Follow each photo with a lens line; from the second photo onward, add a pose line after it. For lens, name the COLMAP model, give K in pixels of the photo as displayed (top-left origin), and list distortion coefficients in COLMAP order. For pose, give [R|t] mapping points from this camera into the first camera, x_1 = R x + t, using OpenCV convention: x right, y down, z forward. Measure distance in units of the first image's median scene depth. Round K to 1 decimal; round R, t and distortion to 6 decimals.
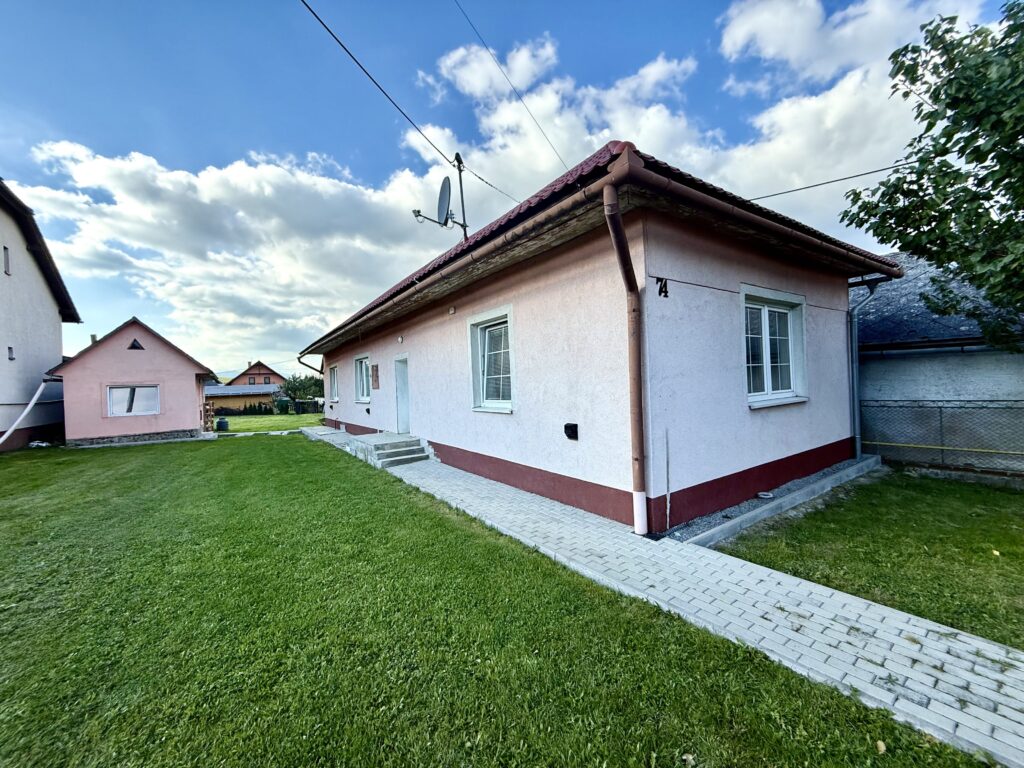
lens RADIAL K [[406.3, 0, 505.6], [0, 406.3, 385.3], [0, 0, 1]] dist [-0.006632, 0.001023]
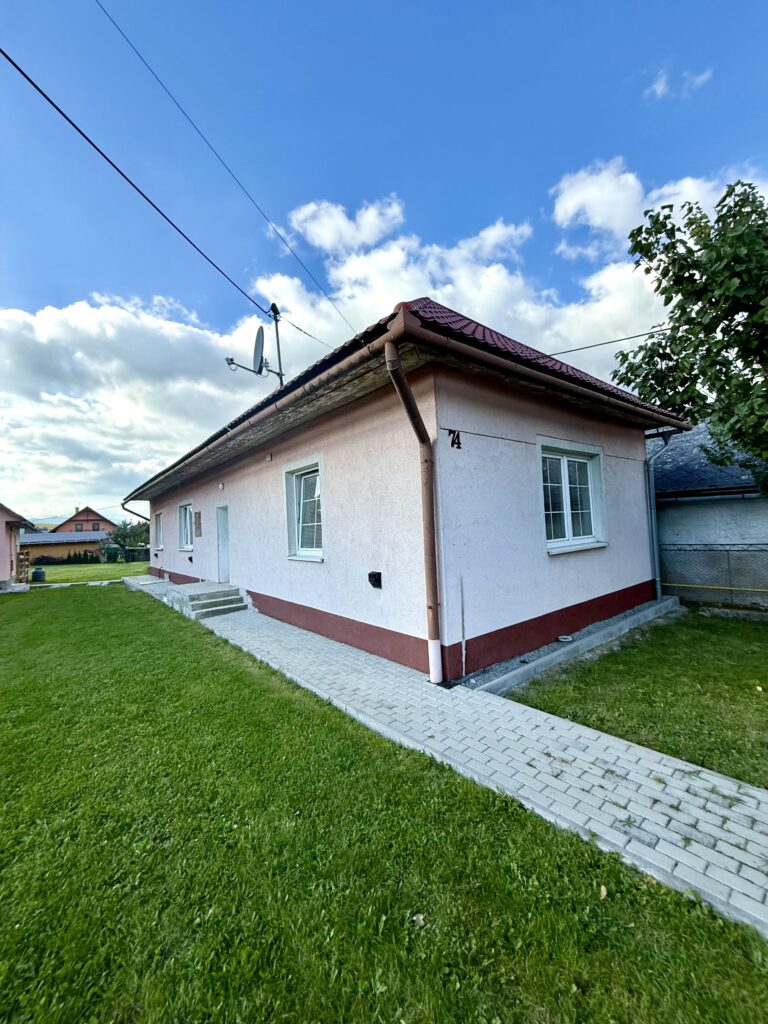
lens RADIAL K [[406.3, 0, 387.4], [0, 406.3, 507.8], [0, 0, 1]] dist [-0.006632, 0.001023]
pose [[0.996939, -0.002816, 0.078137, 0.116450], [0.007086, 0.998493, -0.054426, -0.008531], [-0.077866, 0.054813, 0.995456, -0.010460]]
